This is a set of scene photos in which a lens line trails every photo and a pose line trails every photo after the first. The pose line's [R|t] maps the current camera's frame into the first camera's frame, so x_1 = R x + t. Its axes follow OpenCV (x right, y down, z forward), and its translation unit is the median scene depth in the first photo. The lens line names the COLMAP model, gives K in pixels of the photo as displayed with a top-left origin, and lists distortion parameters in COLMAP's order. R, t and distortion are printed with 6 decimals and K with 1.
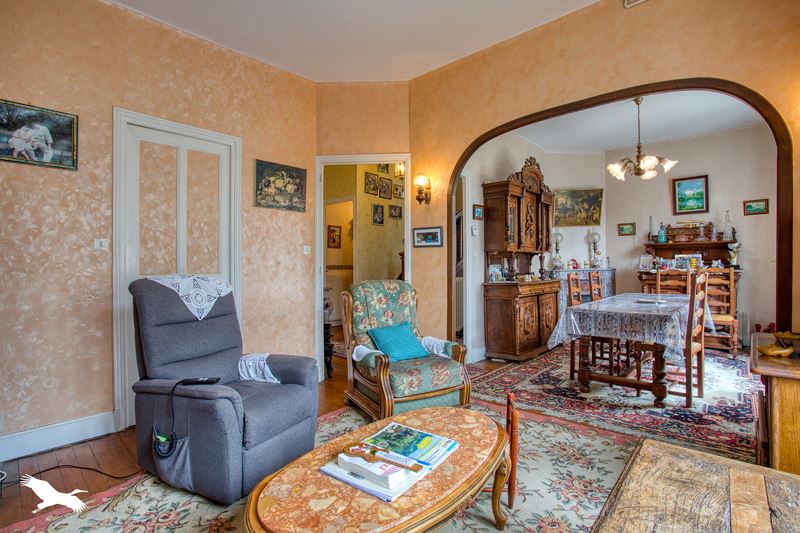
lens RADIAL K [[387.8, 0, 398.6], [0, 387.8, 261.9], [0, 0, 1]] dist [-0.024649, 0.000222]
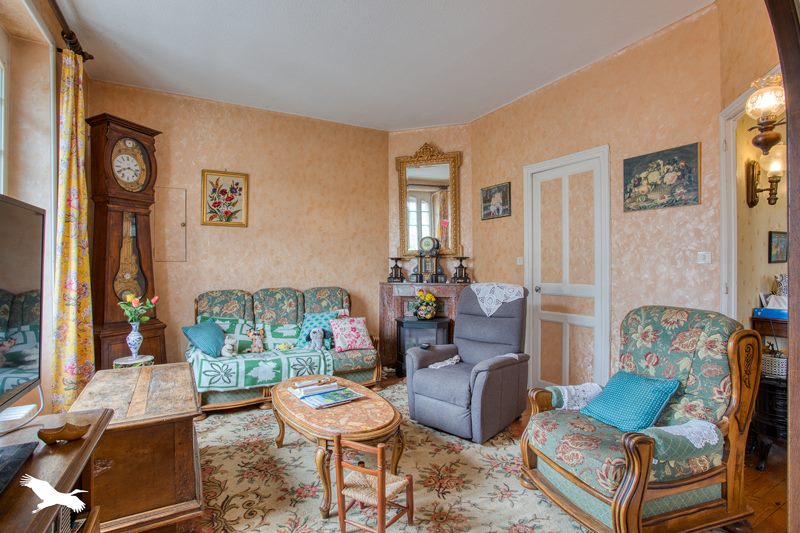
lens RADIAL K [[387.8, 0, 398.4], [0, 387.8, 271.2], [0, 0, 1]] dist [-0.024649, 0.000222]
pose [[-0.242738, 0.000556, -0.970092, 0.620893], [0.004583, 0.999989, -0.000574, -0.008245], [0.970081, -0.004585, -0.242738, 0.699593]]
